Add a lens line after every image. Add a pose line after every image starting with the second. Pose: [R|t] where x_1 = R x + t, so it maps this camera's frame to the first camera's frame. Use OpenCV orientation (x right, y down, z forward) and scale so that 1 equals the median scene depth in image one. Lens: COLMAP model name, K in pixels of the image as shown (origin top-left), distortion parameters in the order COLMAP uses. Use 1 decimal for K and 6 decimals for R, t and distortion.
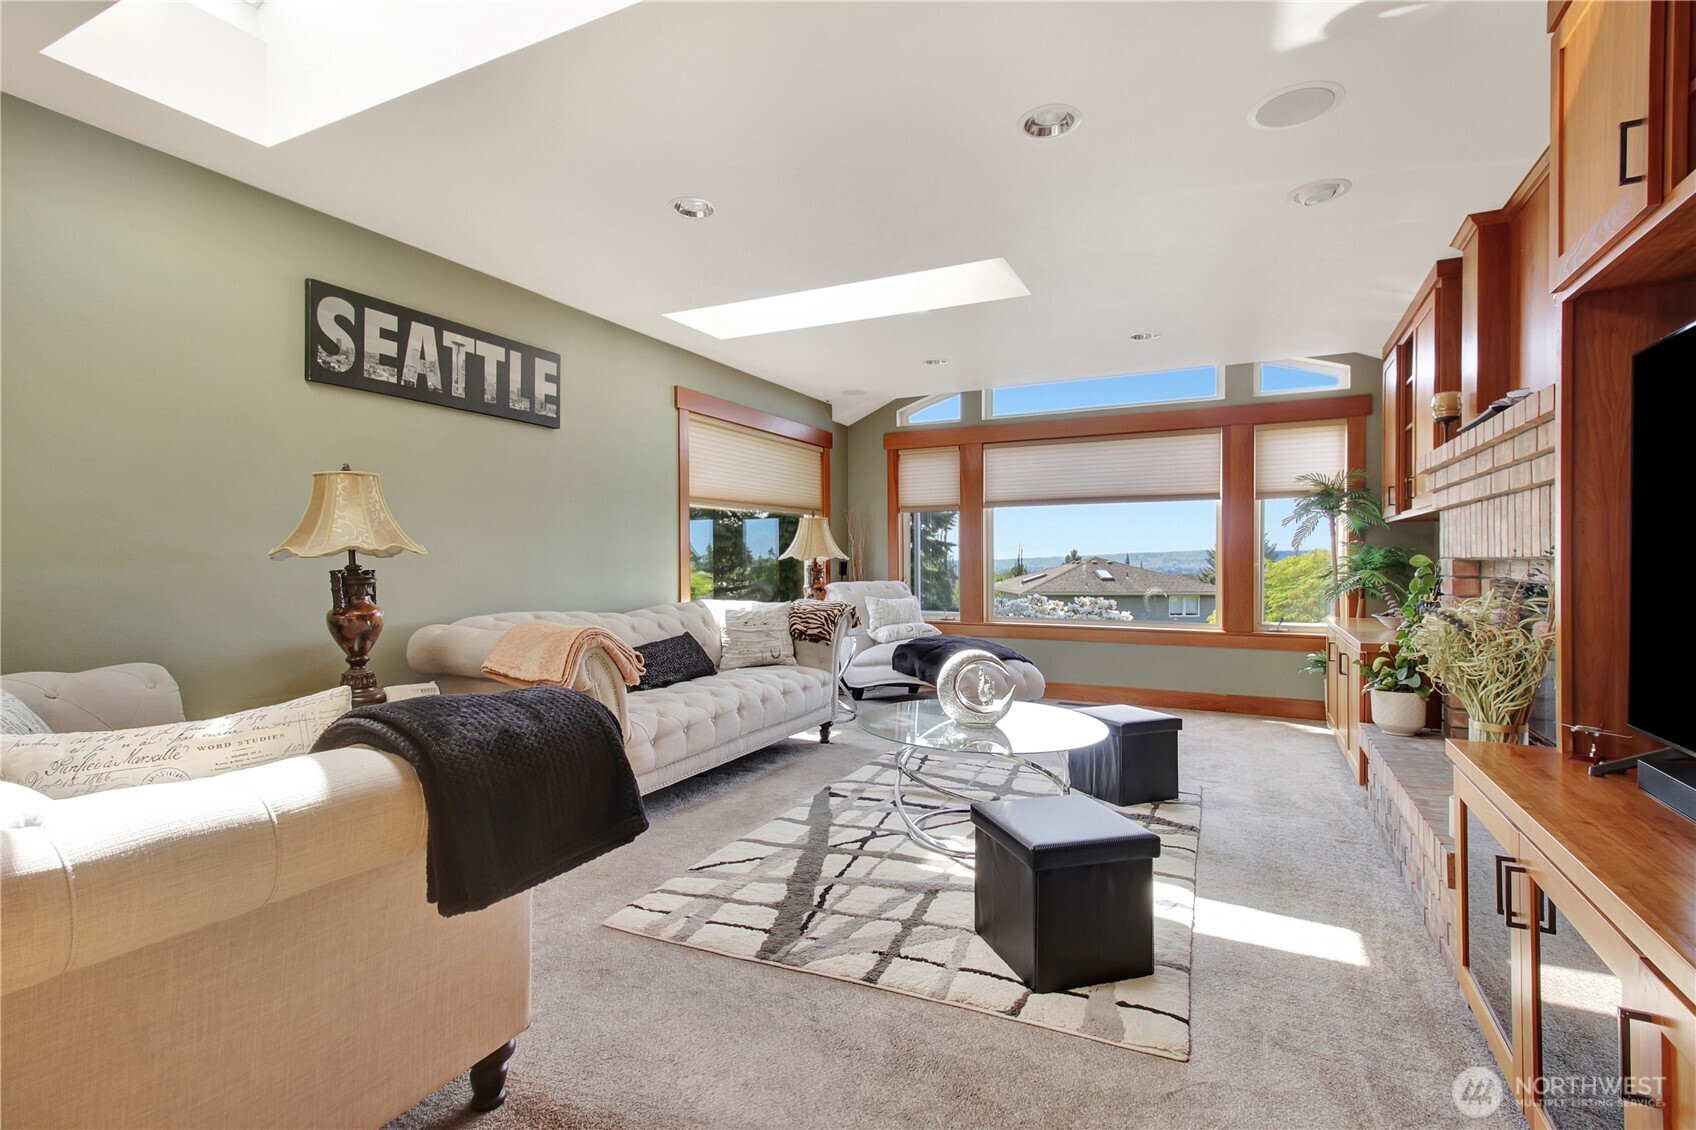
lens RADIAL K [[779.0, 0, 853.0], [0, 779.0, 557.3], [0, 0, 1]] dist [0.001361, -0.015011]
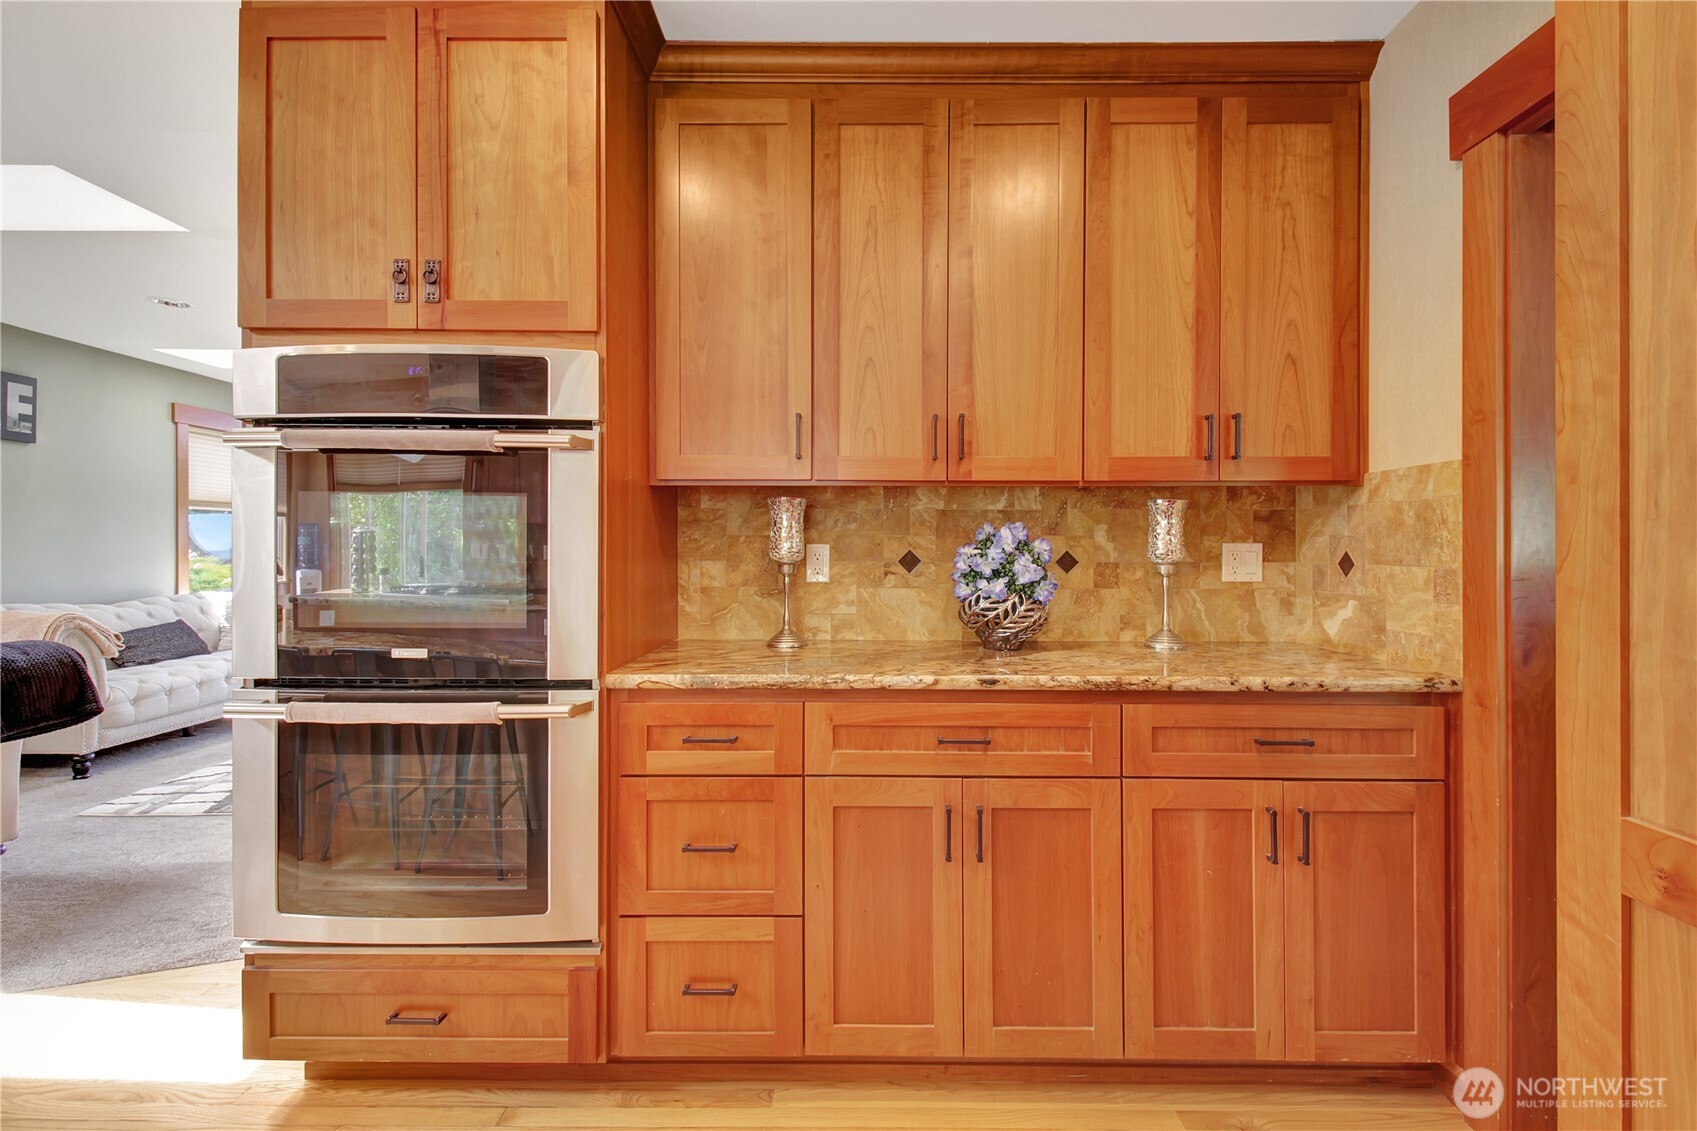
lens RADIAL K [[758.5, 0, 851.5], [0, 758.5, 547.2], [0, 0, 1]] dist [0.000891, -0.007692]
pose [[0.890552, 0.004535, 0.454859, 0.189011], [-0.005513, 0.999984, 0.000822, -0.021162], [-0.454848, -0.003240, 0.890563, -0.526399]]
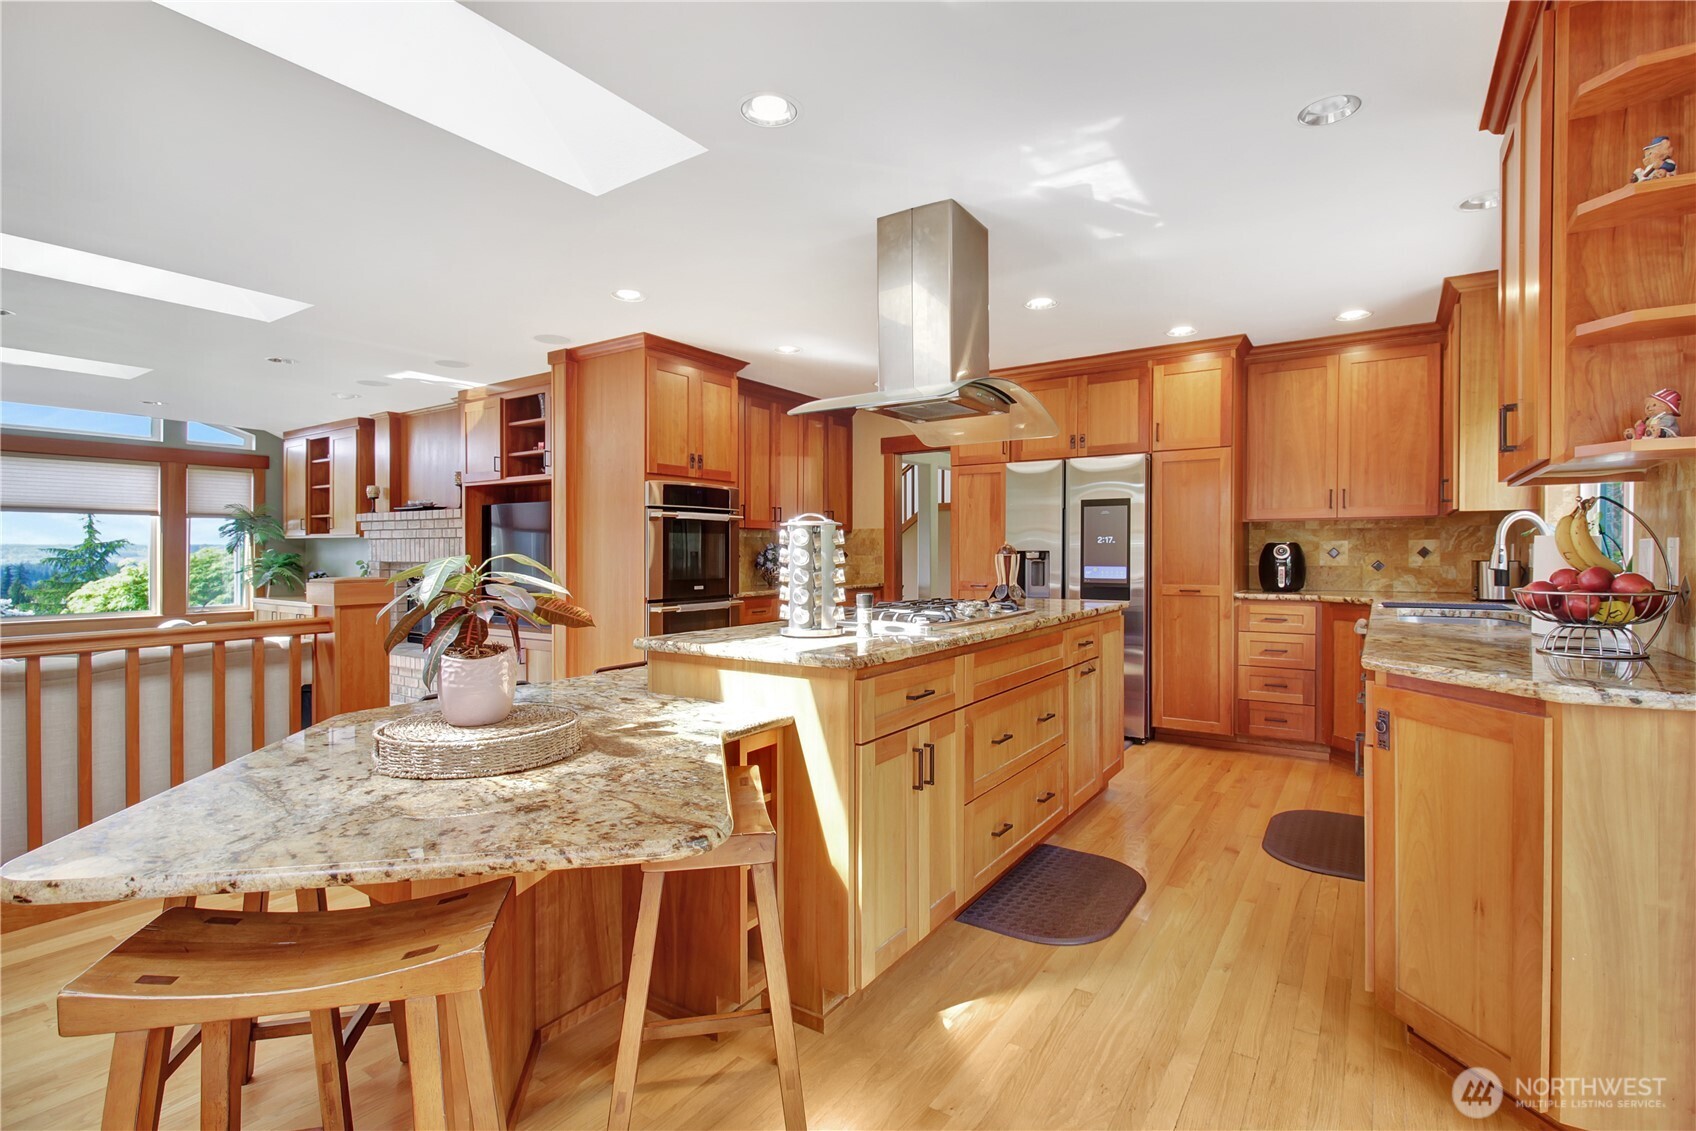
lens RADIAL K [[796.5, 0, 844.7], [0, 796.5, 559.7], [0, 0, 1]] dist [-0.000081, -0.012644]
pose [[0.126569, -0.011035, 0.991896, -0.973008], [-0.000512, 0.999937, 0.011190, -0.021686], [-0.991958, -0.001924, 0.126555, -0.454976]]
